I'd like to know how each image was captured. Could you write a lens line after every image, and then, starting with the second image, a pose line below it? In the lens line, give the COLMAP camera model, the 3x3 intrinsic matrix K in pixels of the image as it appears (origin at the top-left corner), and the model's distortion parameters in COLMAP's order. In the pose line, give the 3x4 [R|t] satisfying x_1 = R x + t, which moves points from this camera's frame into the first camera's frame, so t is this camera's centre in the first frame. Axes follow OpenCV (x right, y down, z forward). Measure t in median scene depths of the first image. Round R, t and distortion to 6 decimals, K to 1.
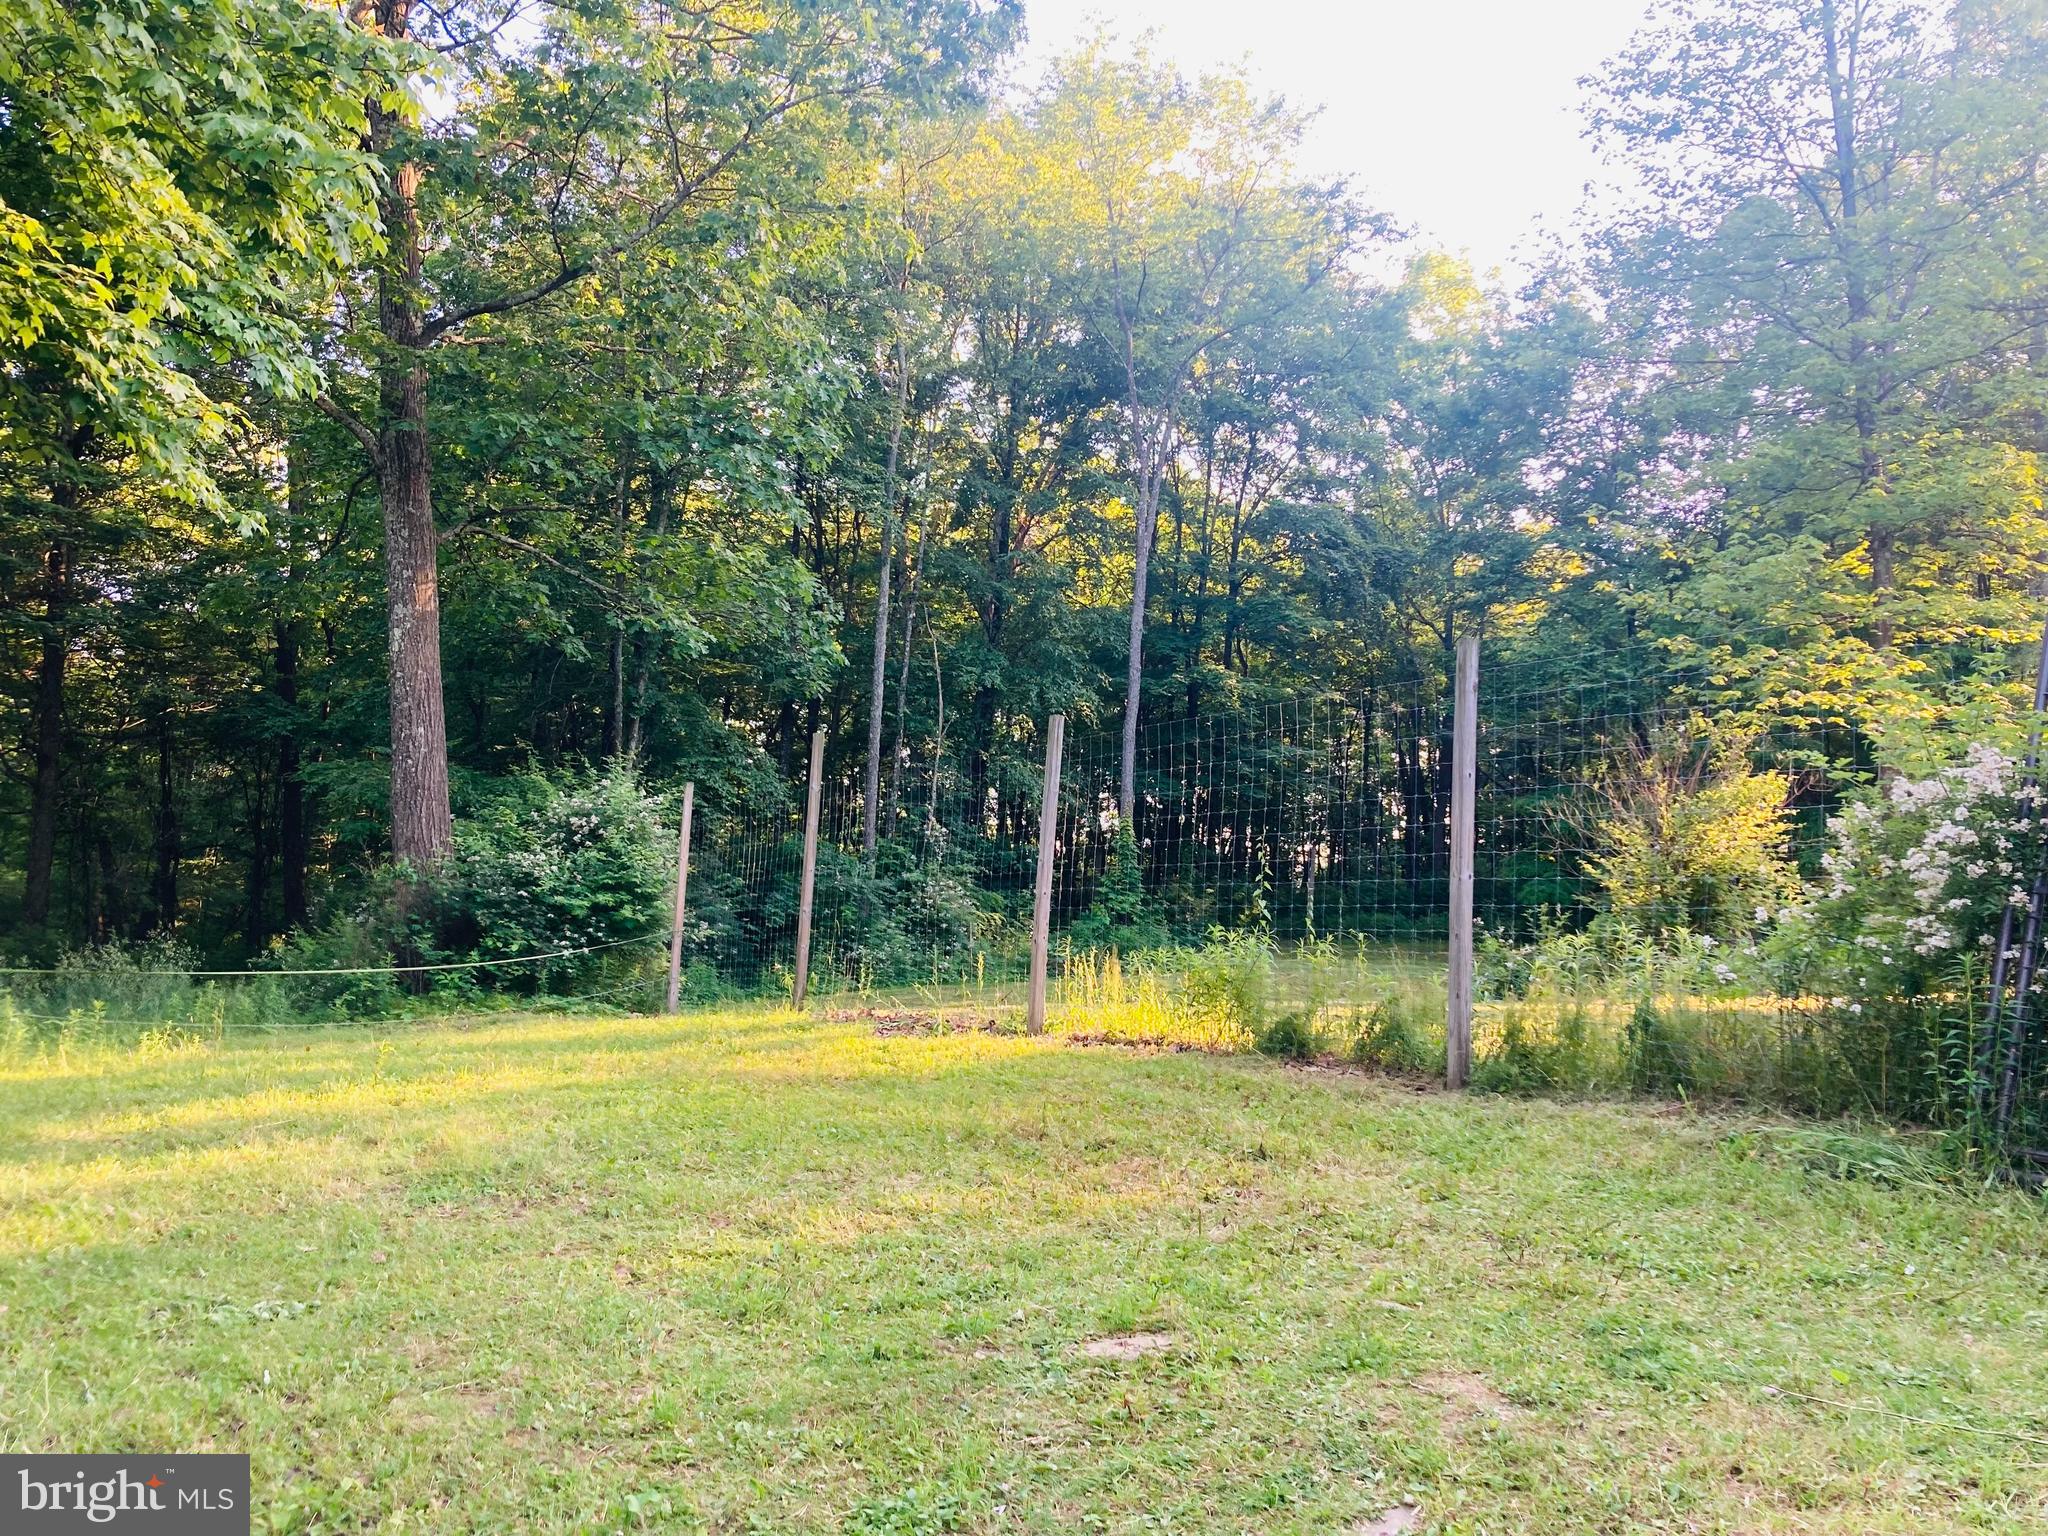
lens RADIAL K [[1683.7, 0, 1021.0], [0, 1683.7, 766.9], [0, 0, 1]] dist [0.092003, -0.126430]
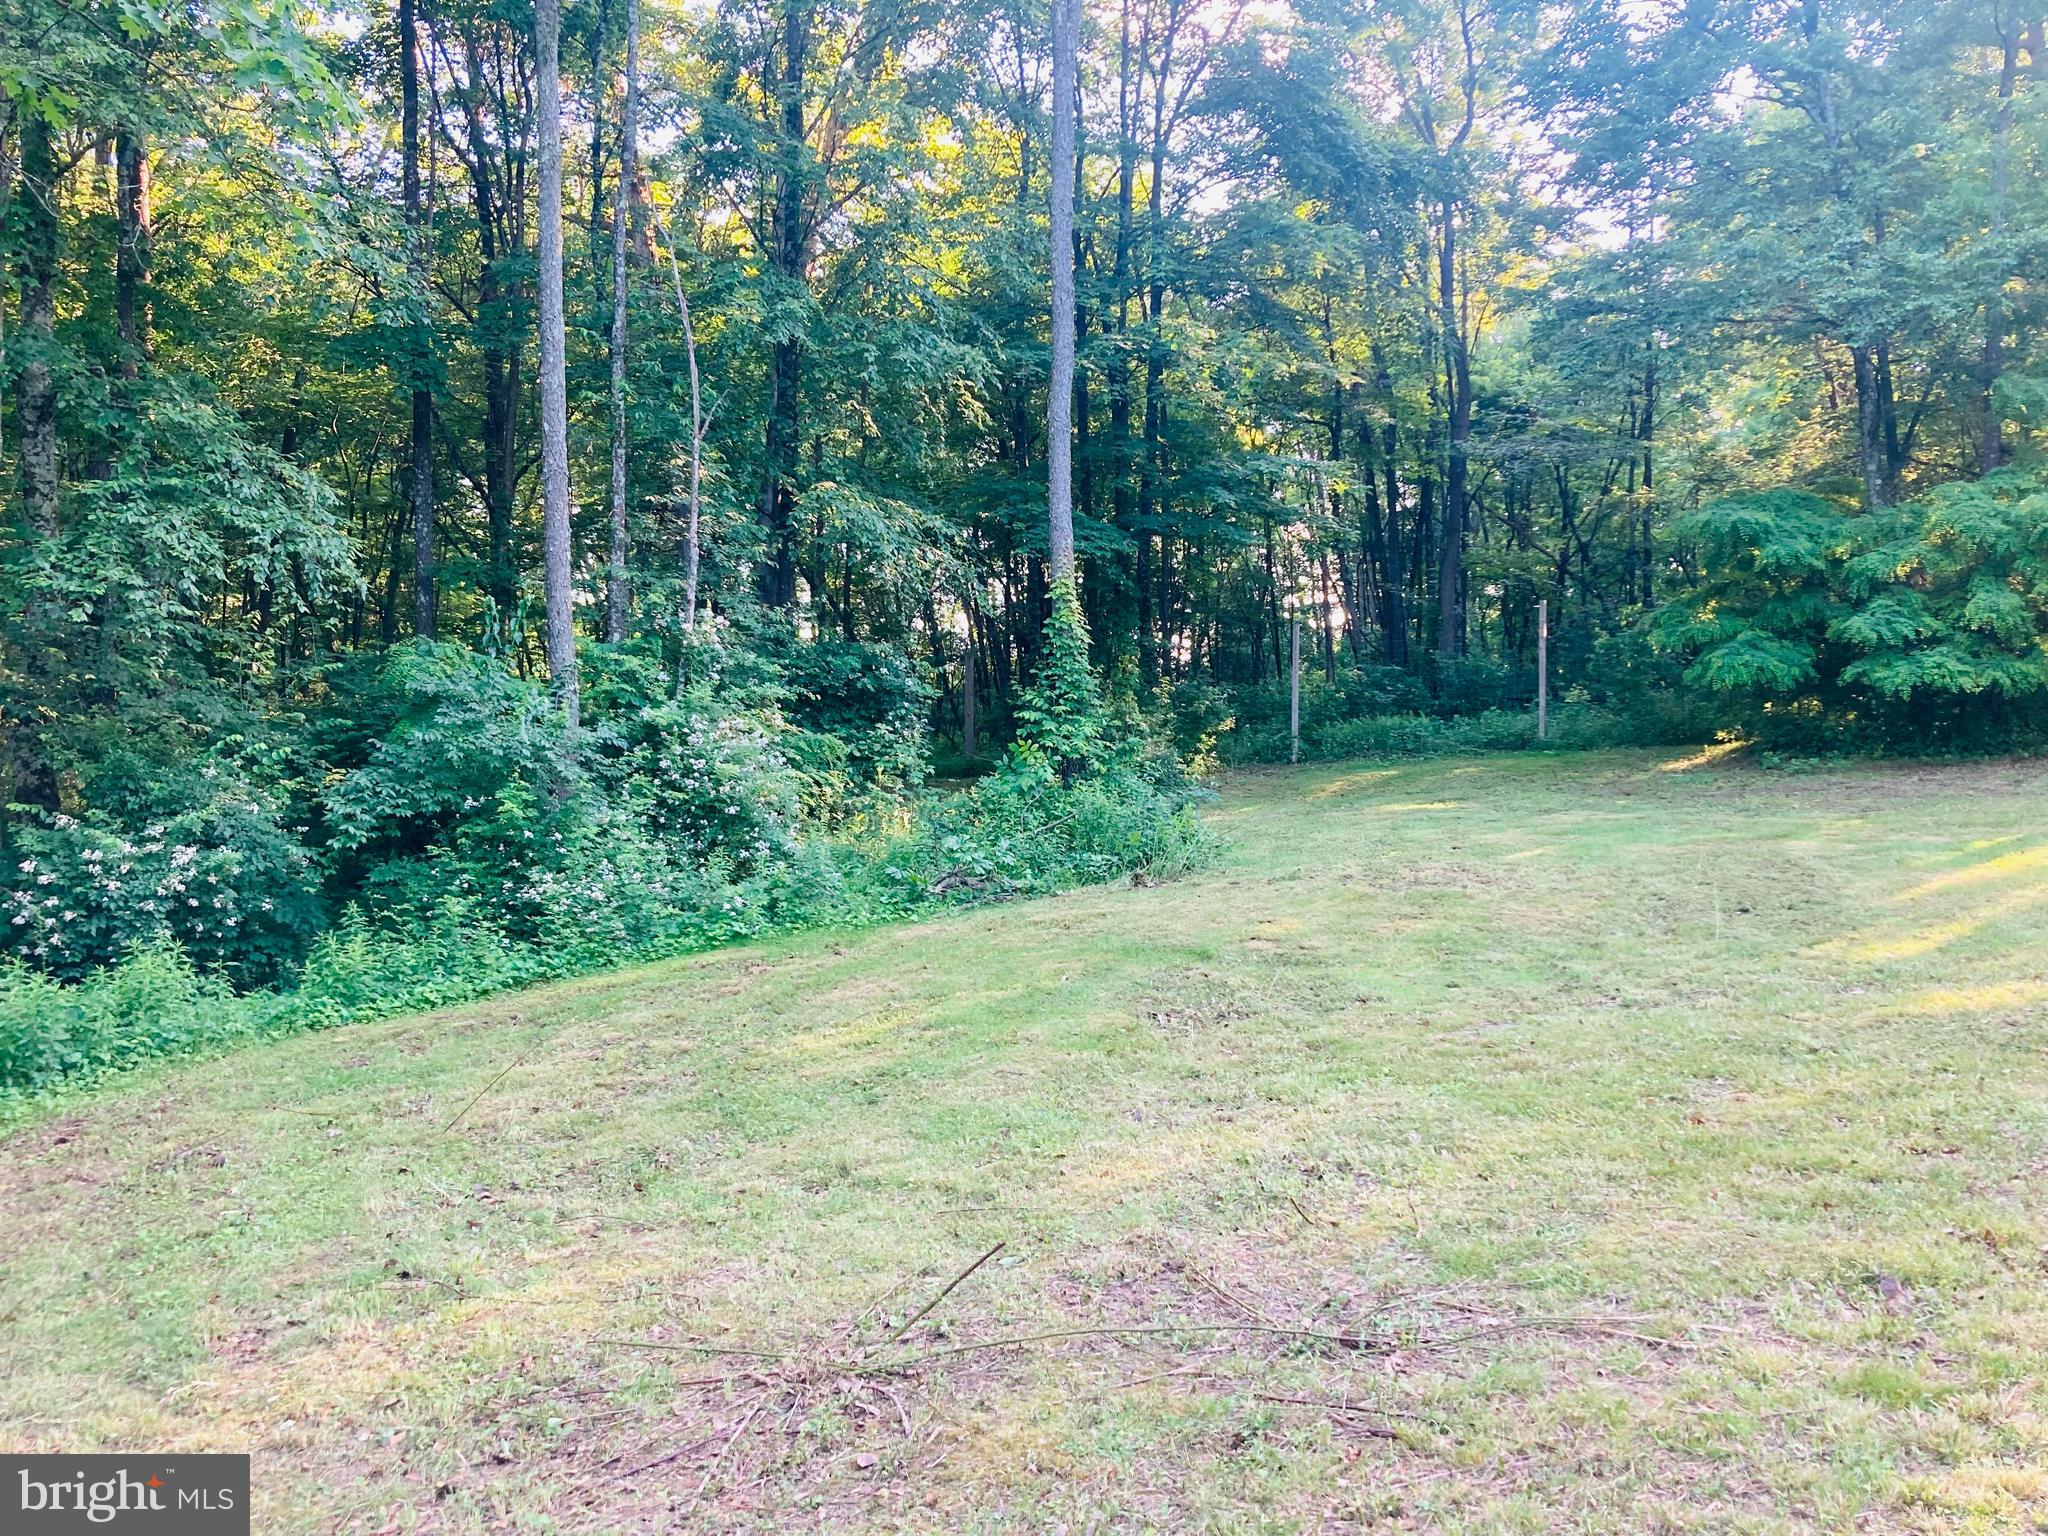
lens RADIAL K [[1683.7, 0, 1021.0], [0, 1683.7, 766.9], [0, 0, 1]] dist [0.092003, -0.126430]
pose [[0.991863, -0.069537, 0.106643, -0.013121], [0.057554, 0.992085, 0.111599, 0.030307], [-0.113559, -0.104553, 0.988015, 0.487920]]
